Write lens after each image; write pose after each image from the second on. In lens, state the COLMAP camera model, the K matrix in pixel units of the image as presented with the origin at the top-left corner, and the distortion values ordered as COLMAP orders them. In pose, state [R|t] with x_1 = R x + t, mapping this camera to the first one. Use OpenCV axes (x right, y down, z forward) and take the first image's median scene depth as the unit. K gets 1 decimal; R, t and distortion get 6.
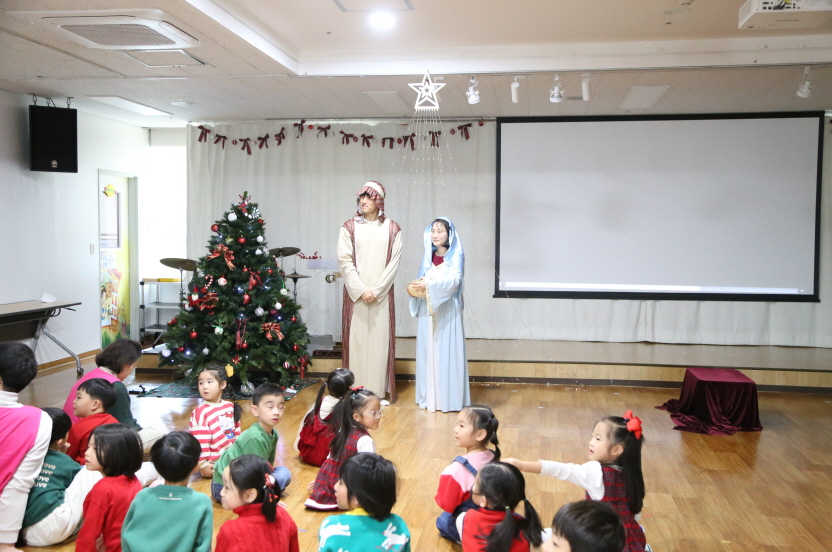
lens RADIAL K [[848.1, 0, 418.7], [0, 848.1, 275.9], [0, 0, 1]] dist [0.003232, 0.098837]
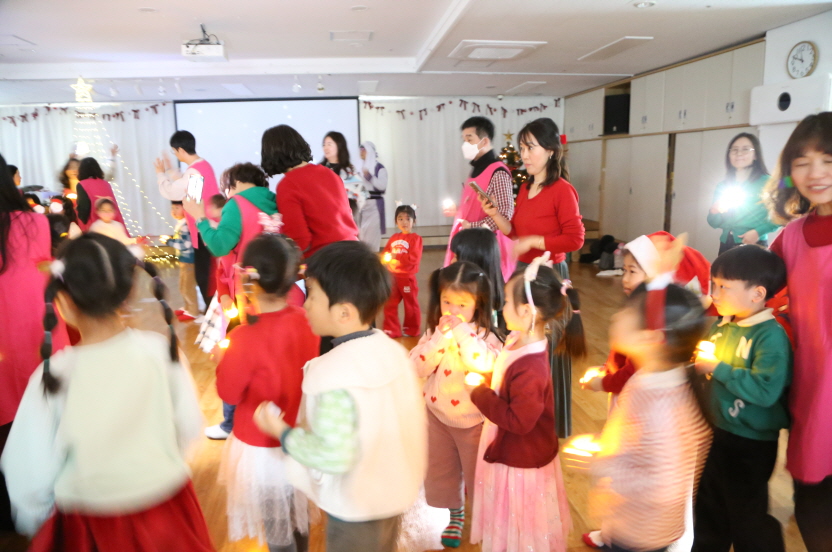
lens RADIAL K [[572.0, 0, 413.3], [0, 572.0, 283.5], [0, 0, 1]] dist [-0.112981, 0.071178]
pose [[0.967093, -0.074749, 0.243196, 0.263747], [0.037659, 0.987395, 0.153733, 0.016532], [-0.251621, -0.139515, 0.957717, -0.209943]]
